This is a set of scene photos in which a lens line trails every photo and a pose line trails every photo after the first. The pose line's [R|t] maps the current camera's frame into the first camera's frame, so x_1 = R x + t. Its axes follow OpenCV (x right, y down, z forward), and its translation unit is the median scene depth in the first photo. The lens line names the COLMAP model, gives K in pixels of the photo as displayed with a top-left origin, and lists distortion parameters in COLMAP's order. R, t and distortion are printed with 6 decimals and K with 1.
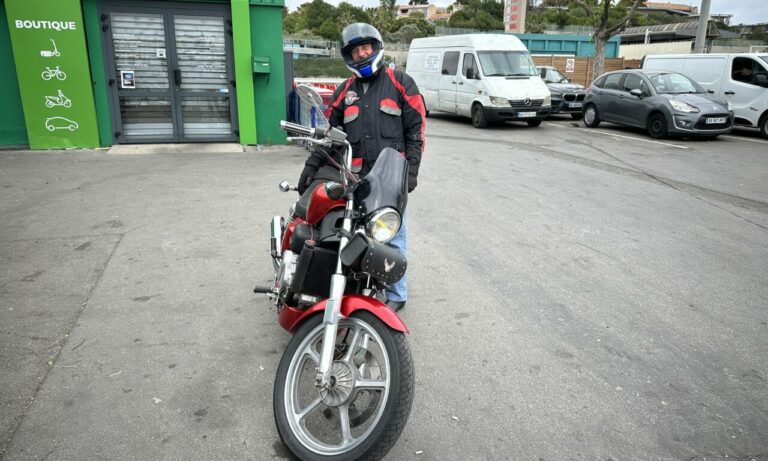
lens RADIAL K [[531.0, 0, 384.0], [0, 531.0, 230.5], [0, 0, 1]] dist [0.100618, -0.131707]
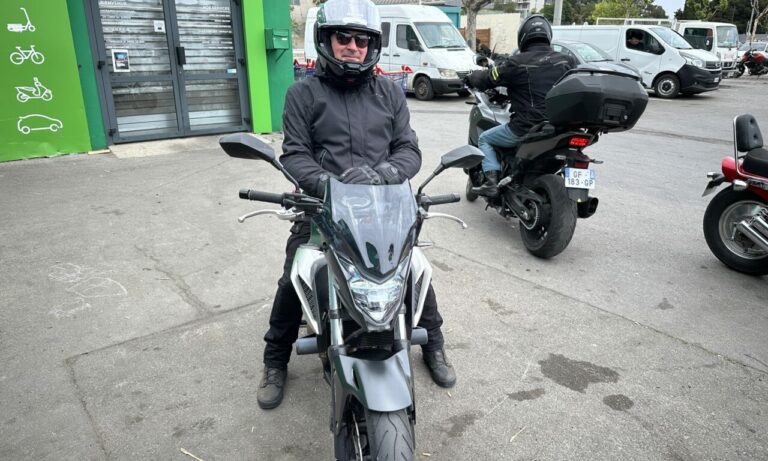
lens RADIAL K [[534.1, 0, 384.0], [0, 534.1, 240.7], [0, 0, 1]] dist [0.064407, -0.077025]
pose [[0.918572, -0.145327, 0.367568, -0.421604], [0.119800, 0.988575, 0.091472, -0.044286], [-0.376662, -0.039989, 0.925487, 0.111752]]
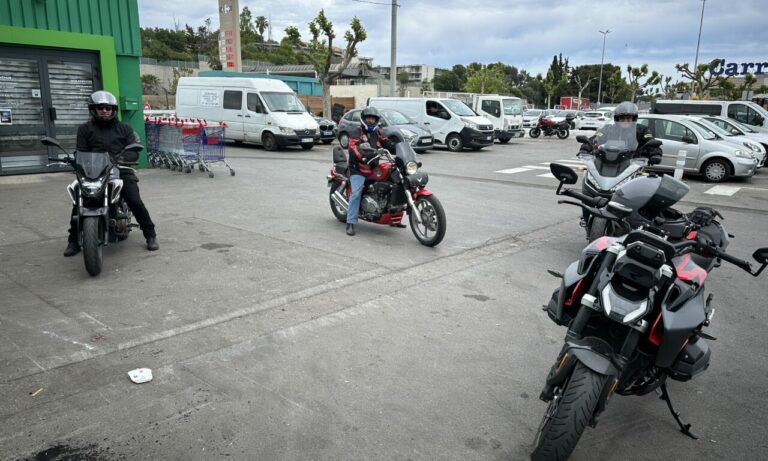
lens RADIAL K [[534.1, 0, 384.0], [0, 534.1, 240.7], [0, 0, 1]] dist [0.064407, -0.077025]
pose [[0.840065, -0.126721, 0.527477, -0.411799], [0.144566, 0.989467, 0.007471, 0.066476], [-0.522868, 0.069980, 0.849536, -0.292613]]
